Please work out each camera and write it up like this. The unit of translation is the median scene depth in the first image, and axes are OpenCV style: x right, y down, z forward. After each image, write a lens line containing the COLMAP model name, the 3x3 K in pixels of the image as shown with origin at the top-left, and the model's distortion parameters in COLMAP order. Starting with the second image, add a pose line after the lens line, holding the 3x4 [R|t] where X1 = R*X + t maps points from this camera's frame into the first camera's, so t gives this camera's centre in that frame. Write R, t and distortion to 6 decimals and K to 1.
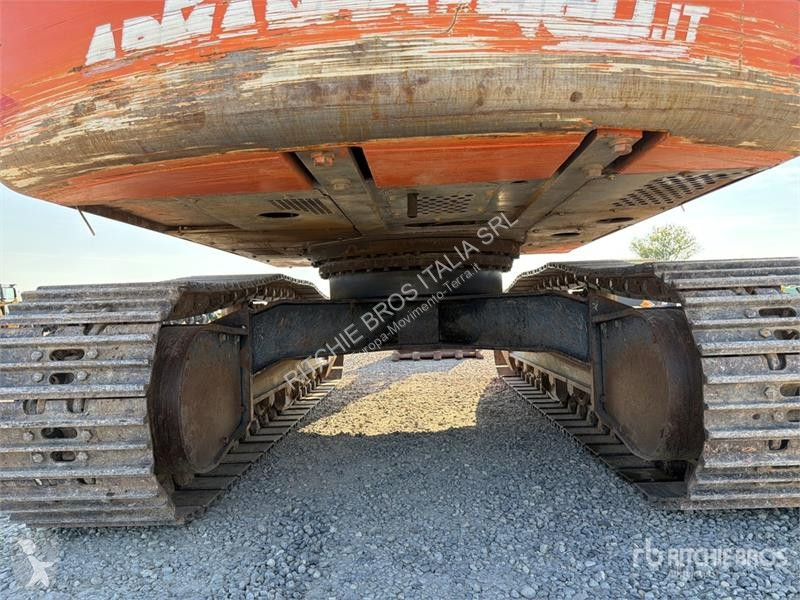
lens RADIAL K [[570.6, 0, 401.4], [0, 570.6, 302.2], [0, 0, 1]] dist [0.062287, -0.082275]
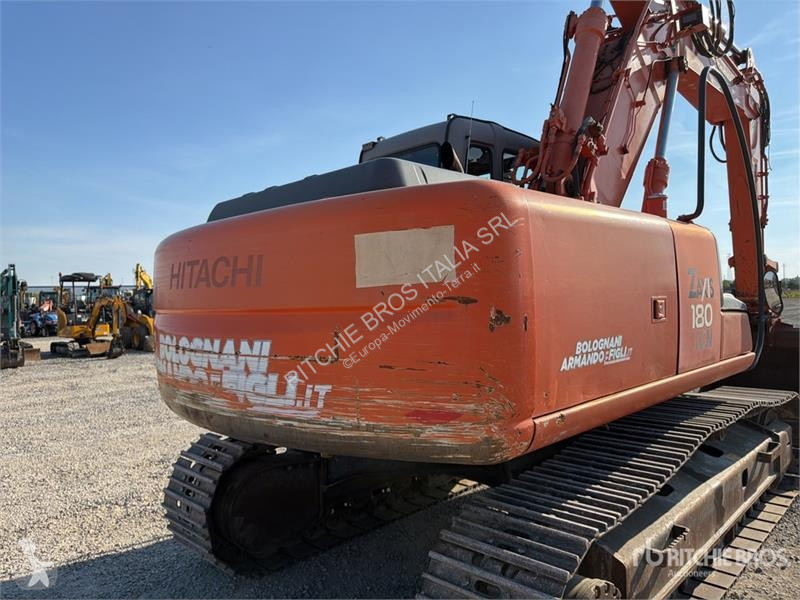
lens RADIAL K [[570.6, 0, 401.4], [0, 570.6, 302.2], [0, 0, 1]] dist [0.062287, -0.082275]
pose [[0.747505, 0.021581, -0.663905, 1.483195], [0.003255, 0.999341, 0.036150, -0.699371], [0.664248, -0.029183, 0.746942, 0.010898]]
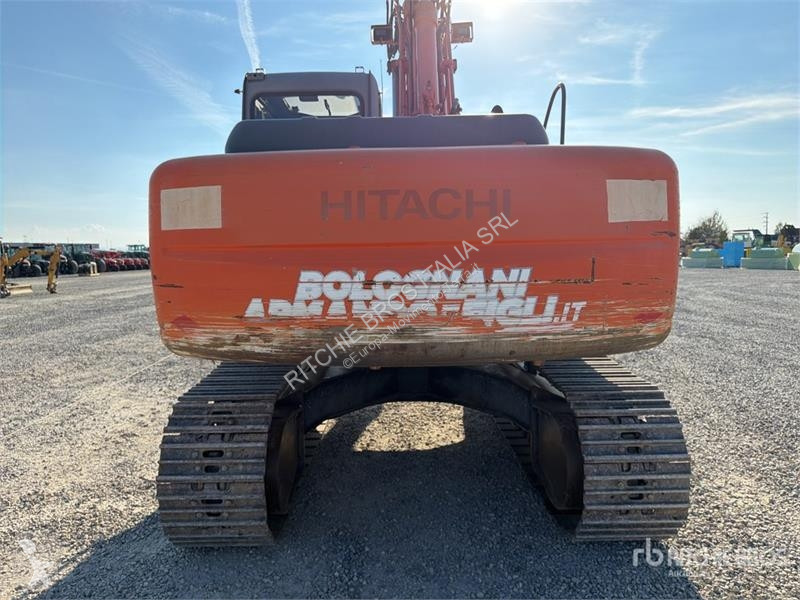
lens RADIAL K [[581.8, 0, 400.0], [0, 581.8, 300.0], [0, 0, 1]] dist [0.169613, -0.333341]
pose [[0.999081, 0.017874, 0.038956, -0.129587], [-0.021977, 0.993952, 0.107593, -0.633727], [-0.036797, -0.108351, 0.993431, -0.784063]]
